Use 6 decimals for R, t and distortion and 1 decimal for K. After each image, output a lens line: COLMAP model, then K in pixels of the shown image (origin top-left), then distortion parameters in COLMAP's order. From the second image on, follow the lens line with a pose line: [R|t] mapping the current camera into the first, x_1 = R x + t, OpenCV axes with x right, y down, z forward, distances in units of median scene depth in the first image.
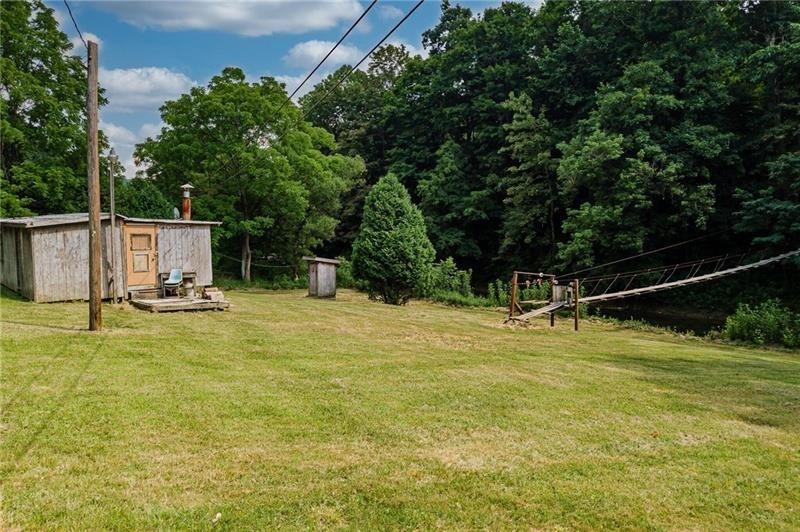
lens RADIAL K [[613.0, 0, 394.3], [0, 613.0, 267.2], [0, 0, 1]] dist [0.023516, -0.001741]
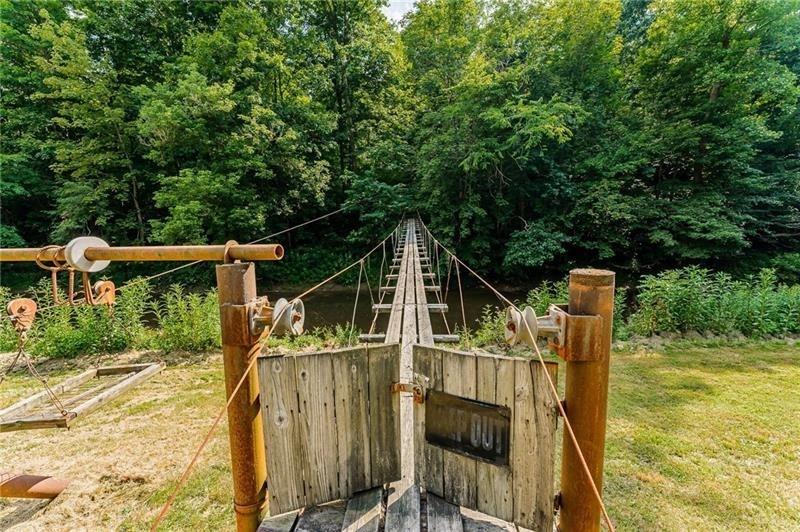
lens RADIAL K [[331.6, 0, 402.4], [0, 331.6, 267.9], [0, 0, 1]] dist [-0.001152, -0.000558]
pose [[0.599677, -0.095427, 0.794532, 0.129671], [0.060489, 0.995429, 0.073902, 0.007482], [-0.797953, 0.003743, 0.602708, 0.532164]]
